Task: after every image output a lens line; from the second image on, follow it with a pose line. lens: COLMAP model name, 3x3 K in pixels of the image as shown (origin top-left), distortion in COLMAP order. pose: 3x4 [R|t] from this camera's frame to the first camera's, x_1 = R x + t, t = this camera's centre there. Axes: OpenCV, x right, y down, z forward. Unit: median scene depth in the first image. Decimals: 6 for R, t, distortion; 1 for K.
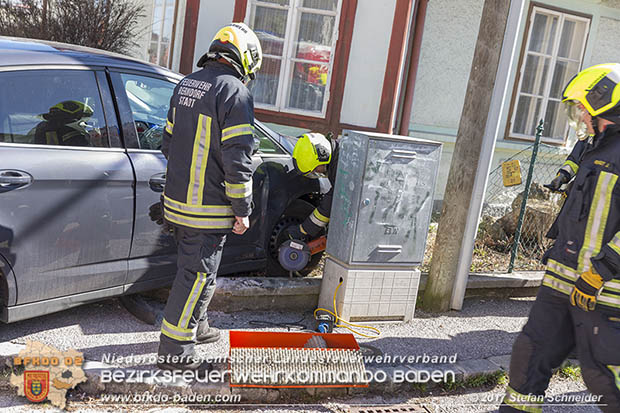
lens RADIAL K [[764.3, 0, 310.0], [0, 764.3, 206.5], [0, 0, 1]] dist [0.032854, 0.050292]
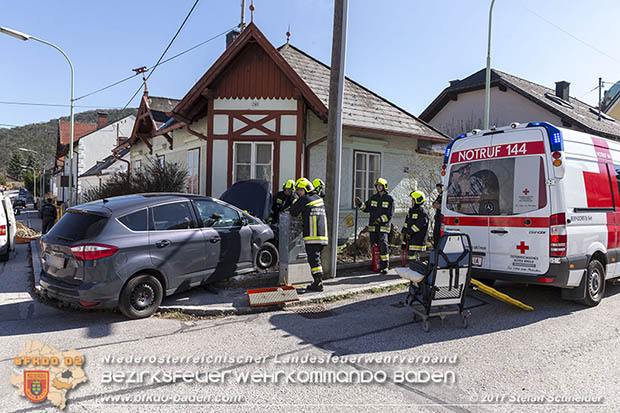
lens RADIAL K [[428.6, 0, 310.0], [0, 428.6, 206.5], [0, 0, 1]] dist [-0.103827, 0.099309]
pose [[0.986657, -0.119565, 0.110511, -0.008978], [0.131833, 0.985001, -0.111321, 0.037693], [-0.095544, 0.124405, 0.987621, -0.297588]]
